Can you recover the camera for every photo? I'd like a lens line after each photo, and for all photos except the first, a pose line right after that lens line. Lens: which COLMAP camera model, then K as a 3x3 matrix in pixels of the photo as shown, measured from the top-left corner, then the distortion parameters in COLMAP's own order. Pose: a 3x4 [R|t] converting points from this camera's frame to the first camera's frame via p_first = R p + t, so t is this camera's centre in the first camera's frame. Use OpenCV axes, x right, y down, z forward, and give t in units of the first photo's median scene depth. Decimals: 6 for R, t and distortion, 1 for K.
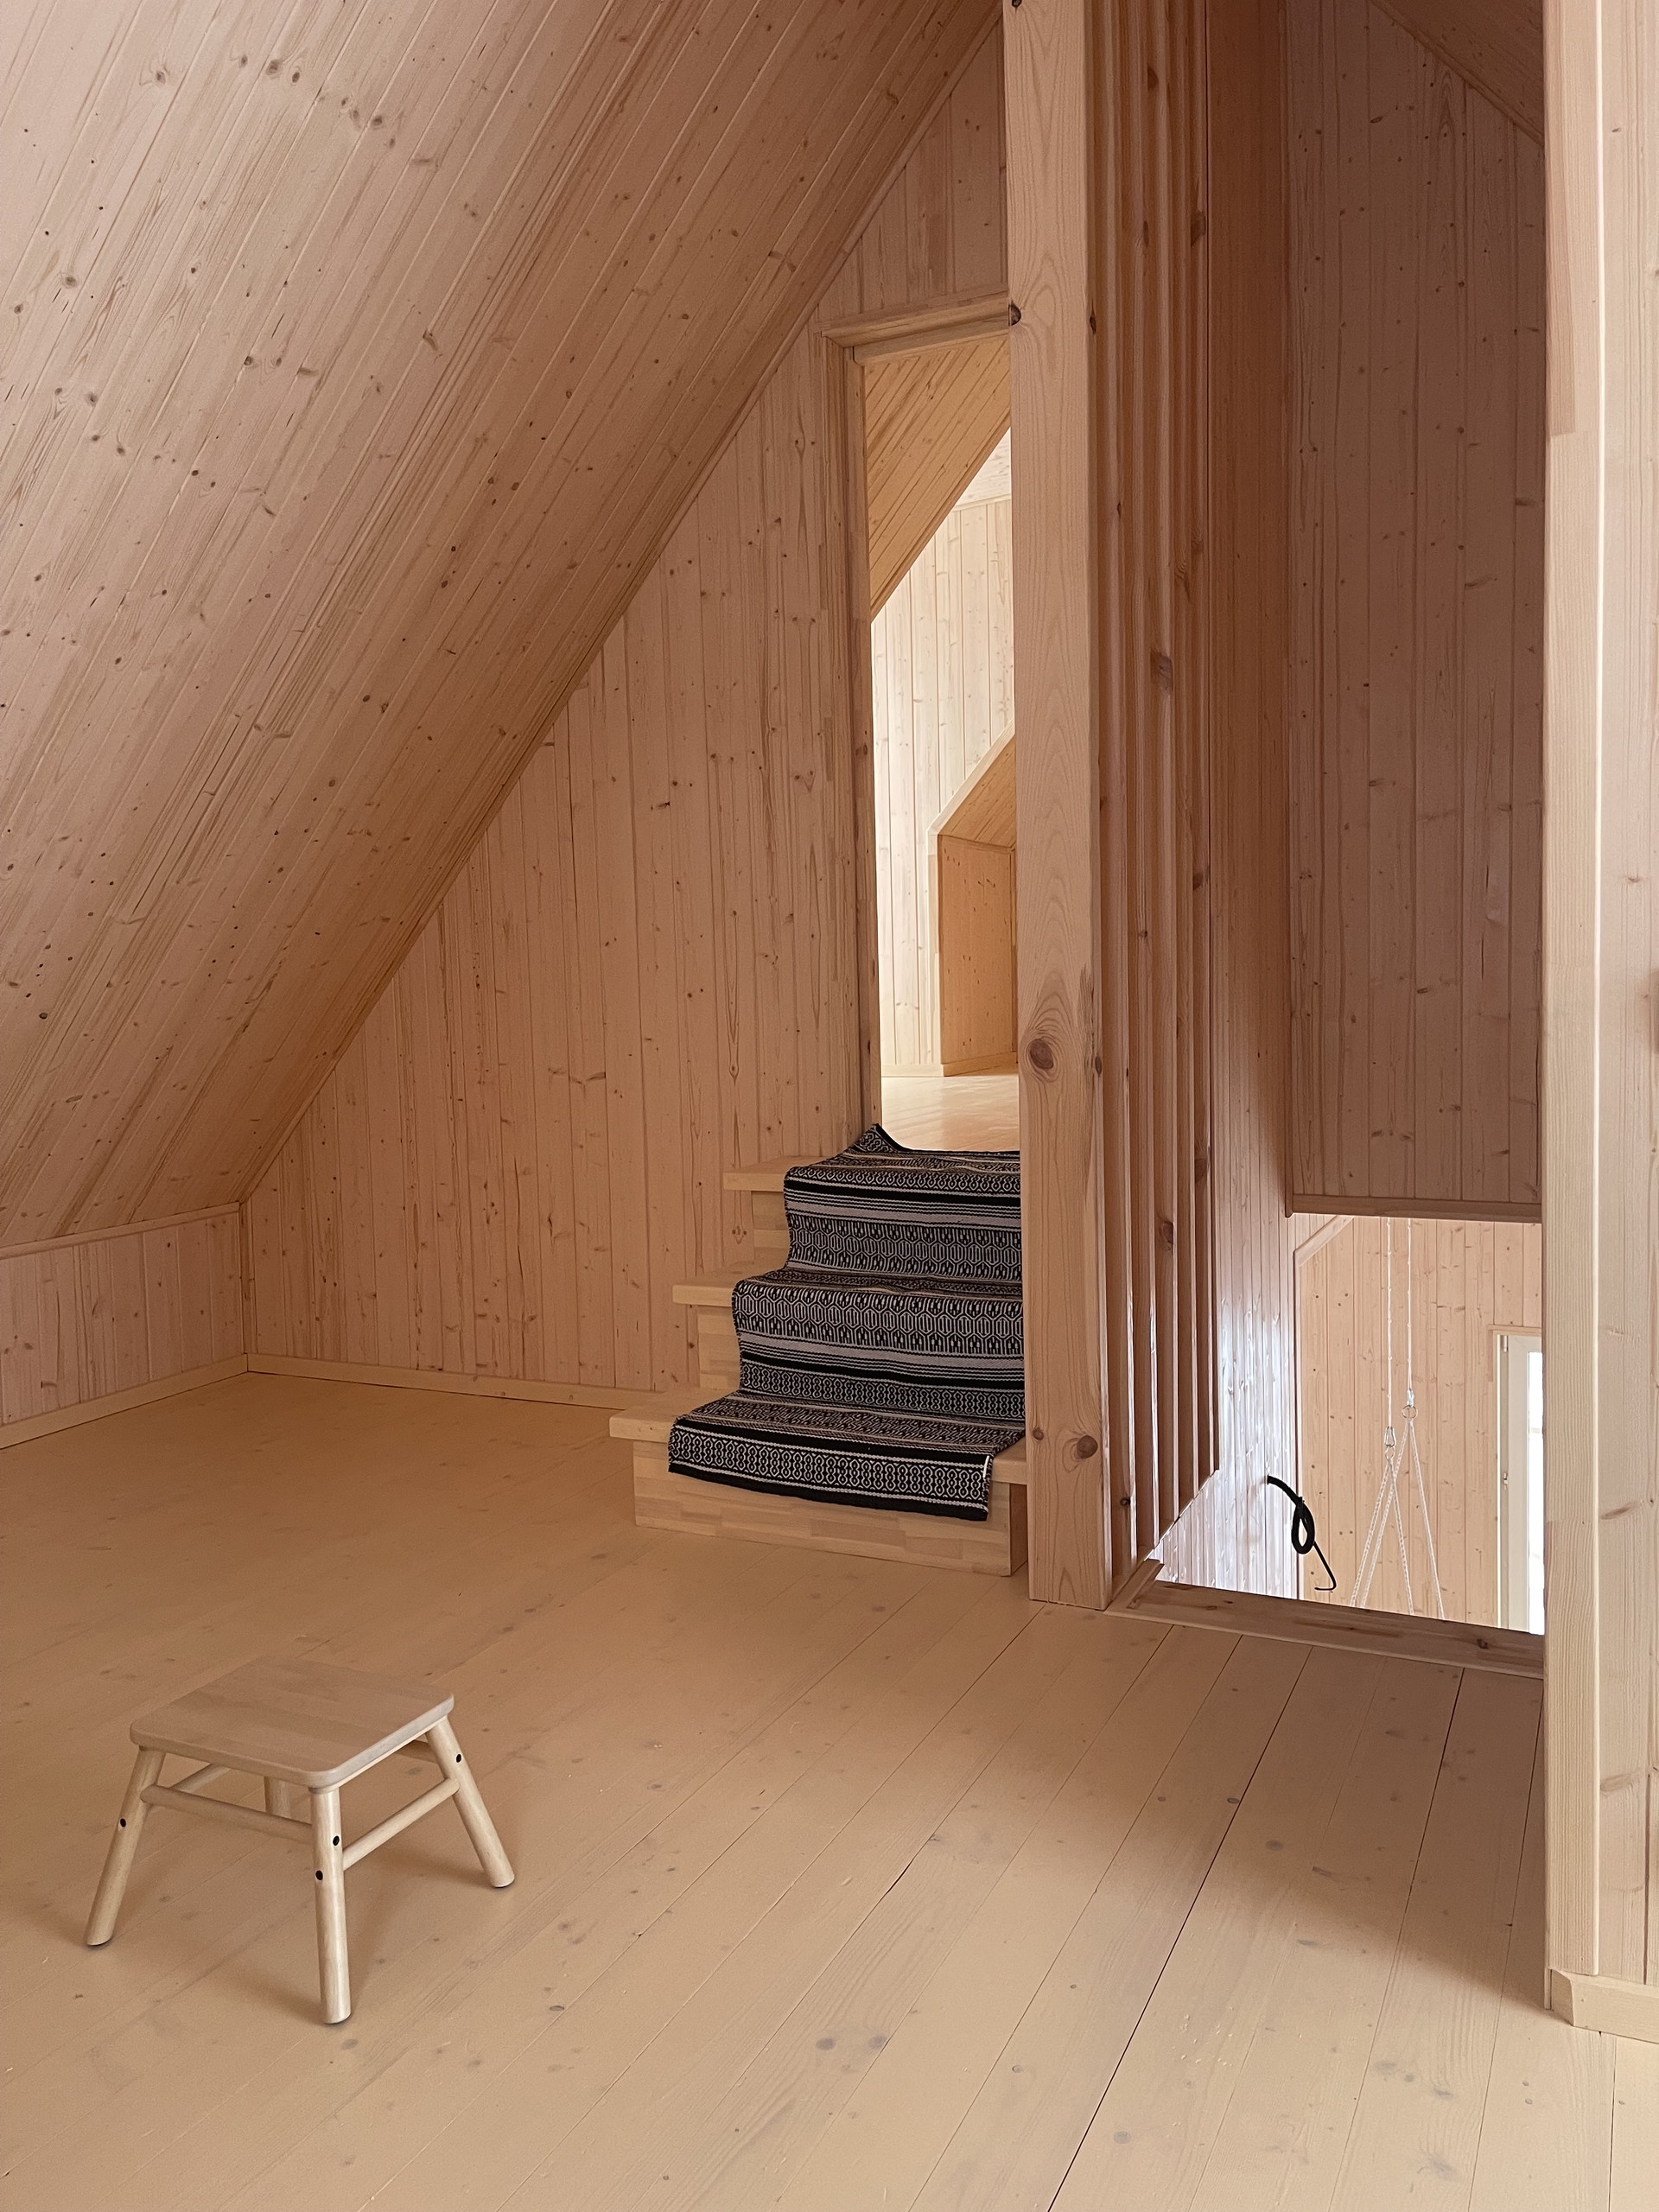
lens RADIAL K [[1663.0, 0, 829.5], [0, 1663.0, 1106.0], [0, 0, 1]] dist [0.085040, -0.102829]
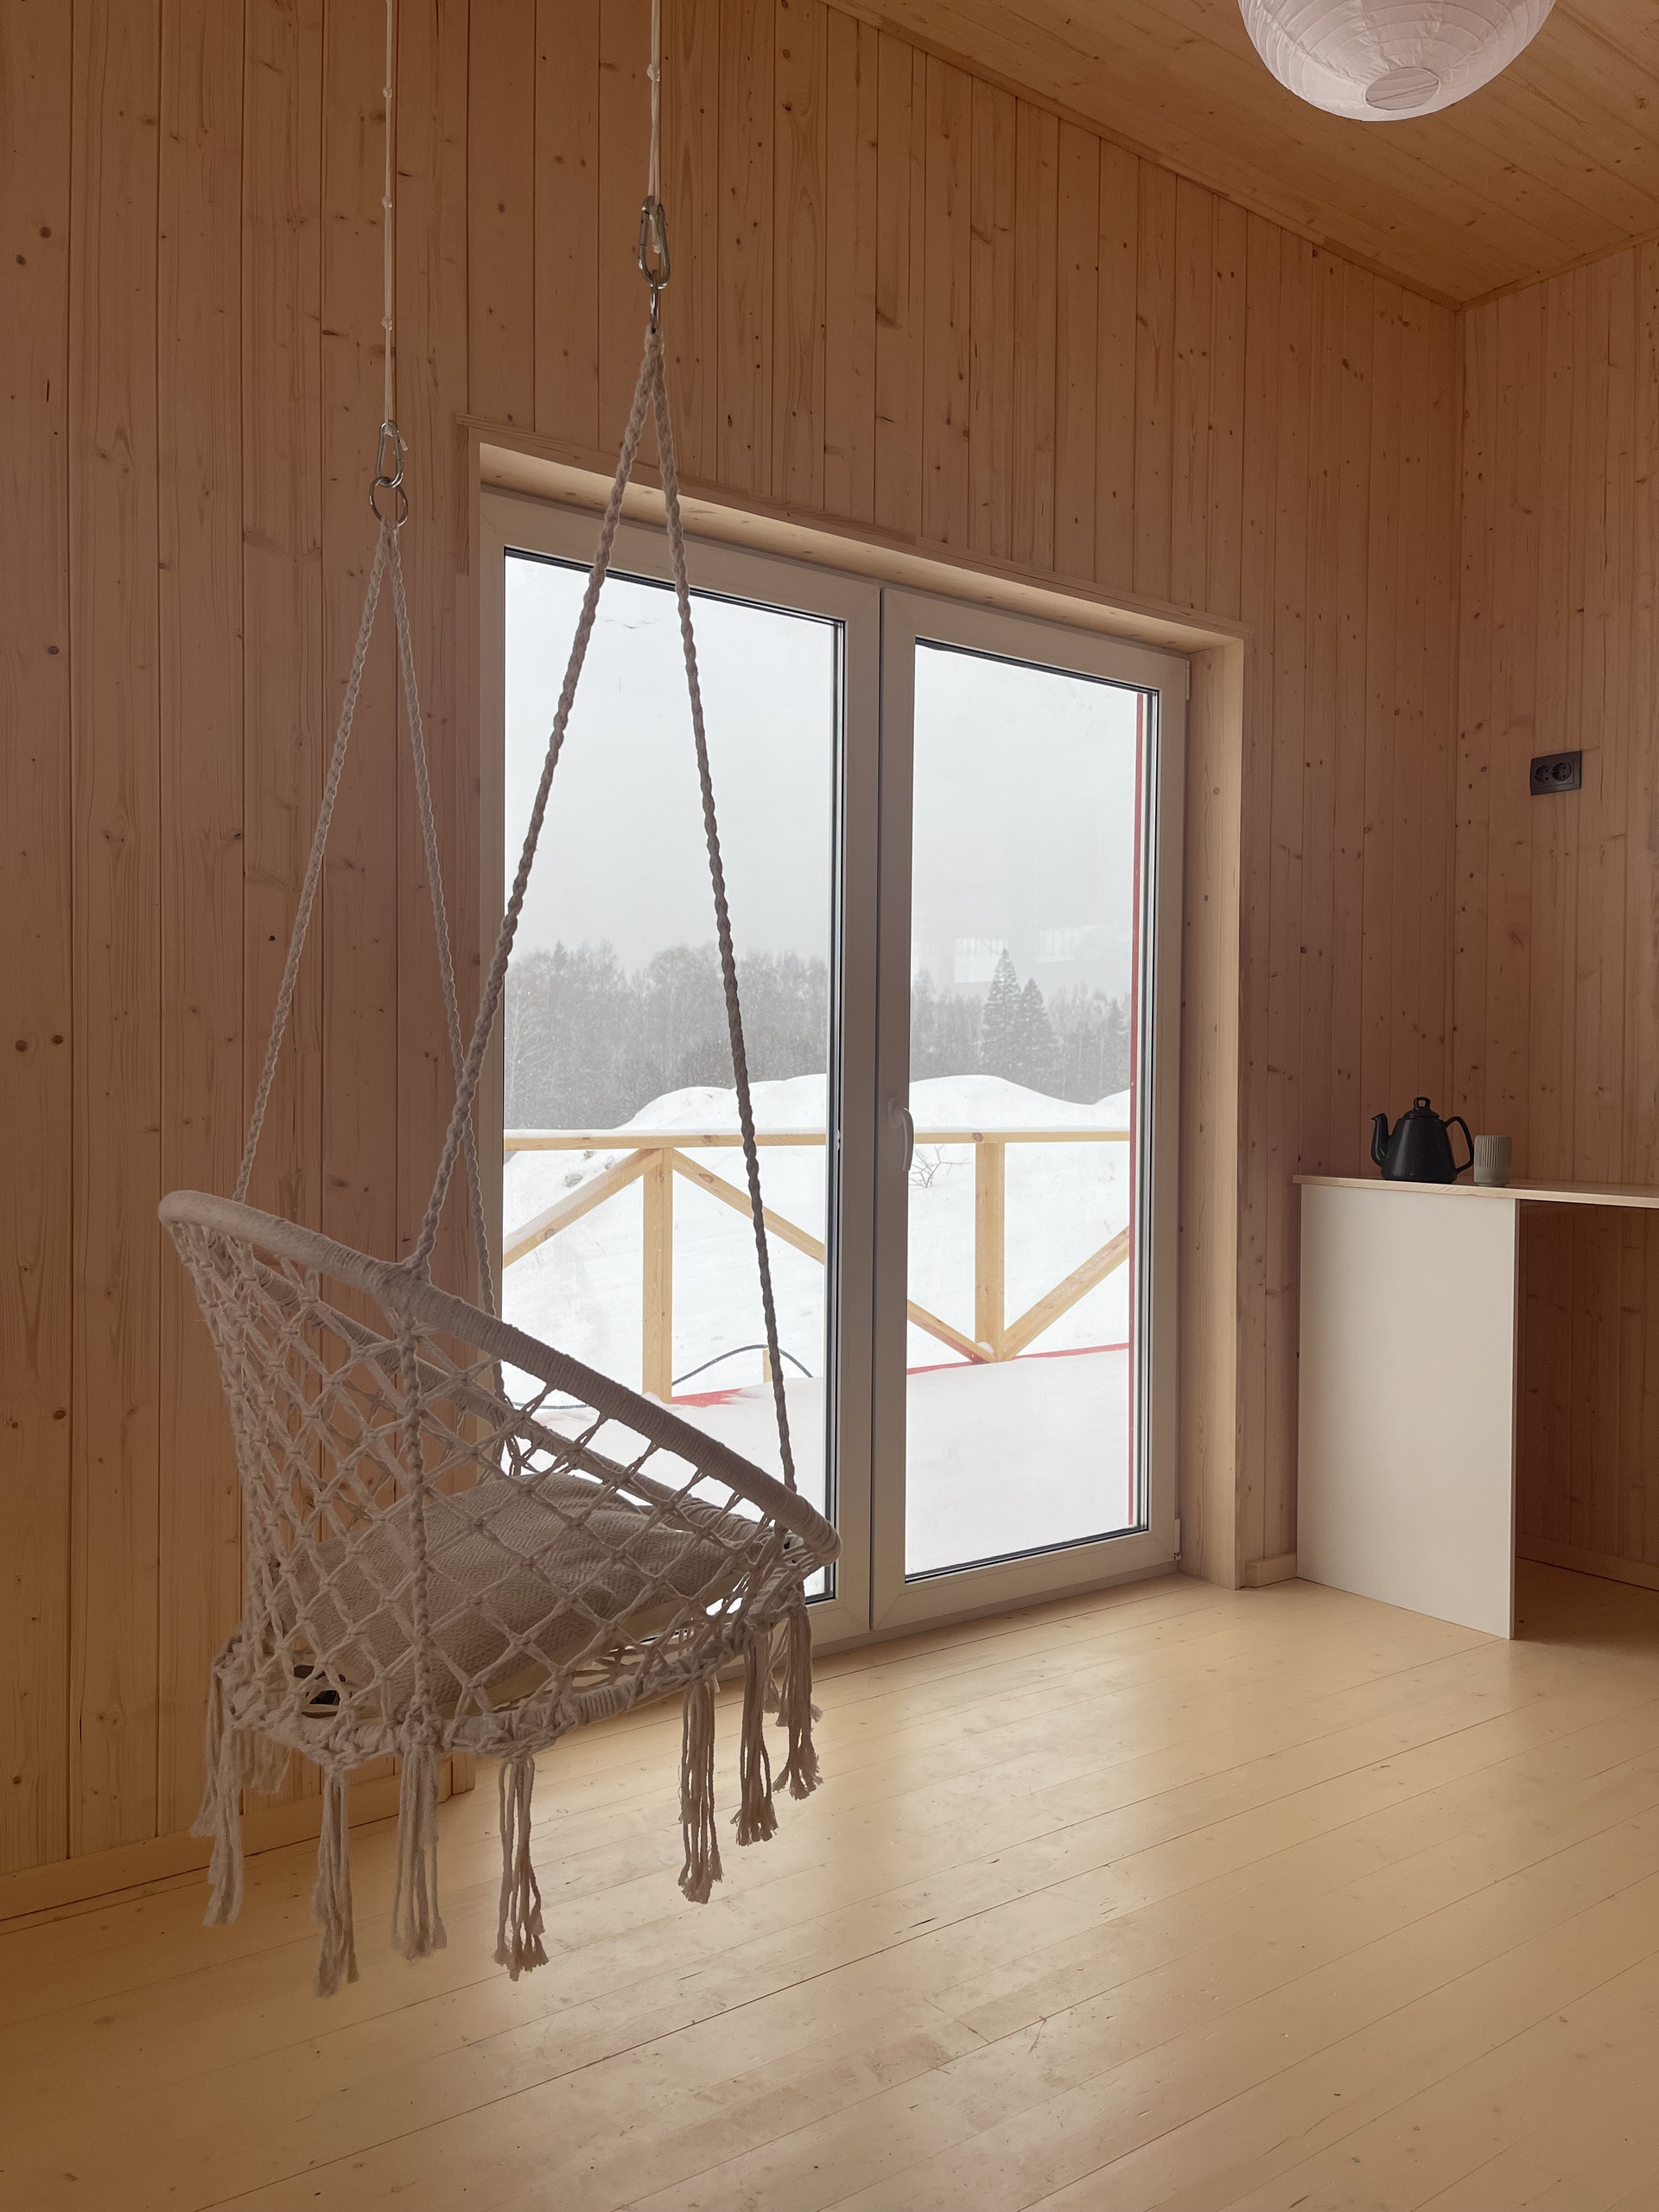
lens RADIAL K [[1652.5, 0, 829.5], [0, 1652.5, 1106.0], [0, 0, 1]] dist [0.075930, -0.095582]
pose [[0.458077, 0.011586, 0.888837, 0.188055], [0.046114, 0.998259, -0.036778, 0.492581], [-0.887715, 0.057835, 0.456745, 1.292139]]
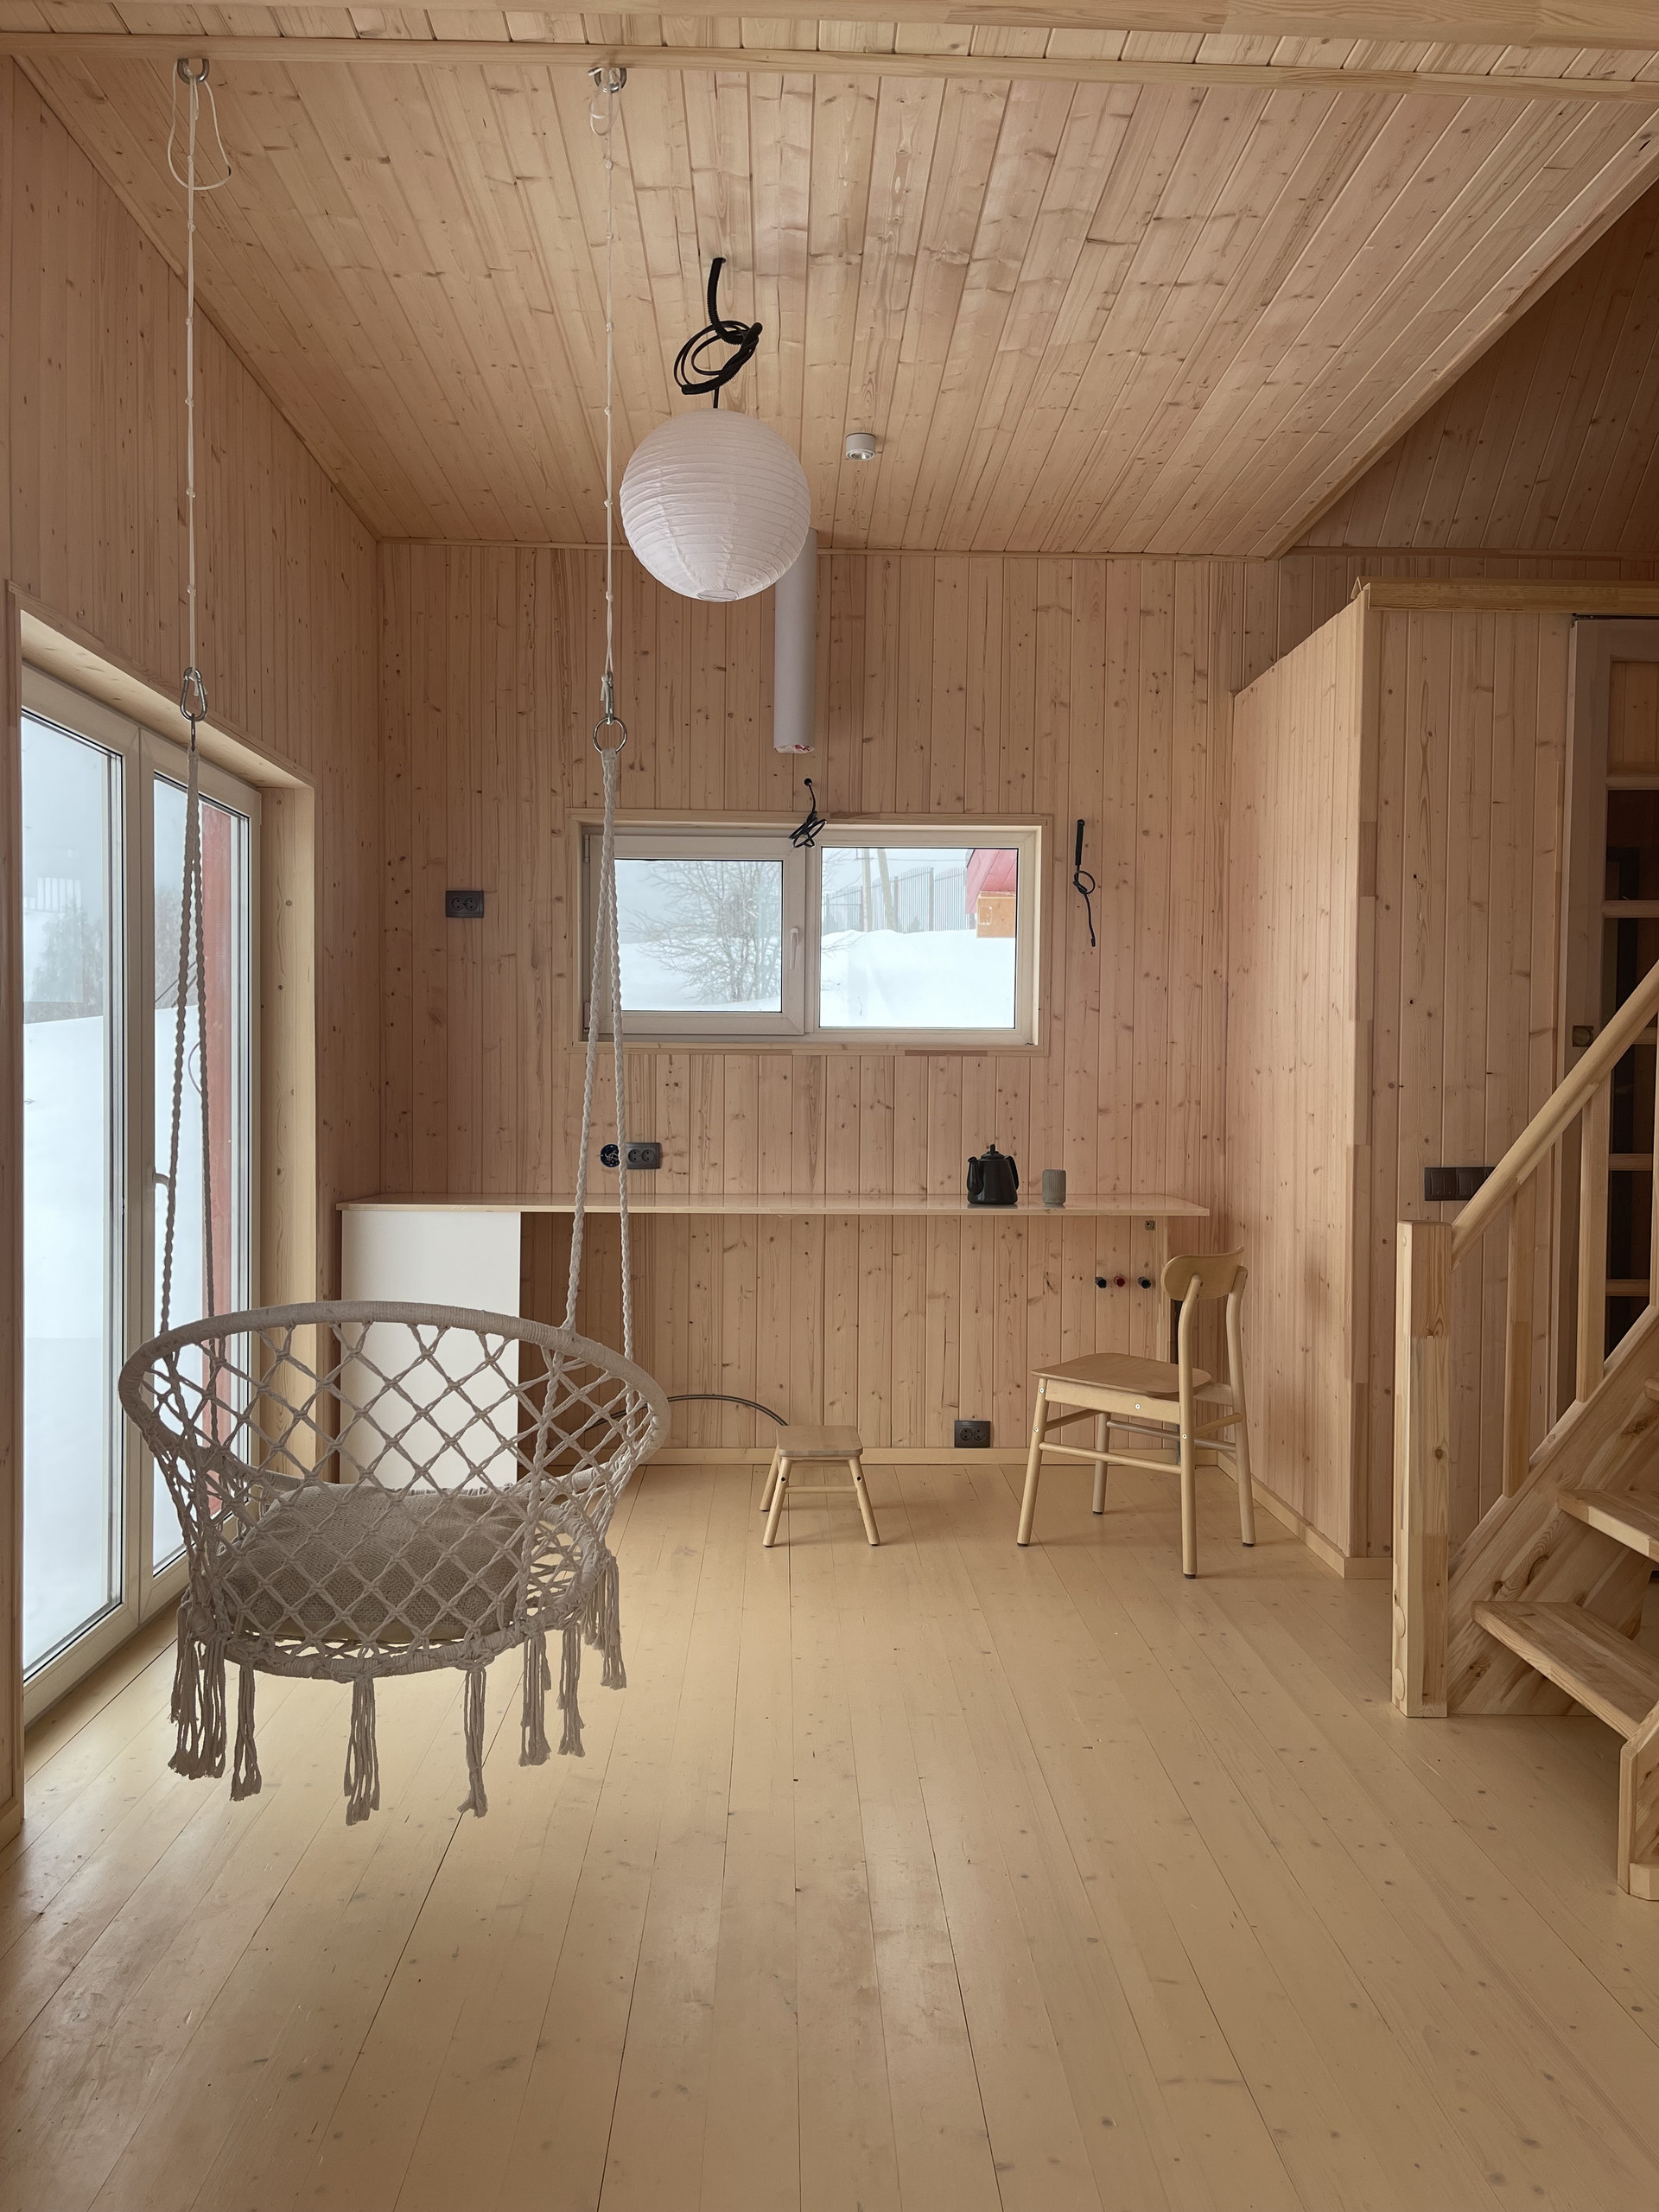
lens RADIAL K [[1652.5, 0, 829.5], [0, 1652.5, 1106.0], [0, 0, 1]] dist [0.075930, -0.095582]
pose [[-0.463786, -0.003922, 0.885938, -0.078261], [0.065881, 0.997069, 0.038903, 0.419027], [-0.883494, 0.076410, -0.462168, 1.700364]]
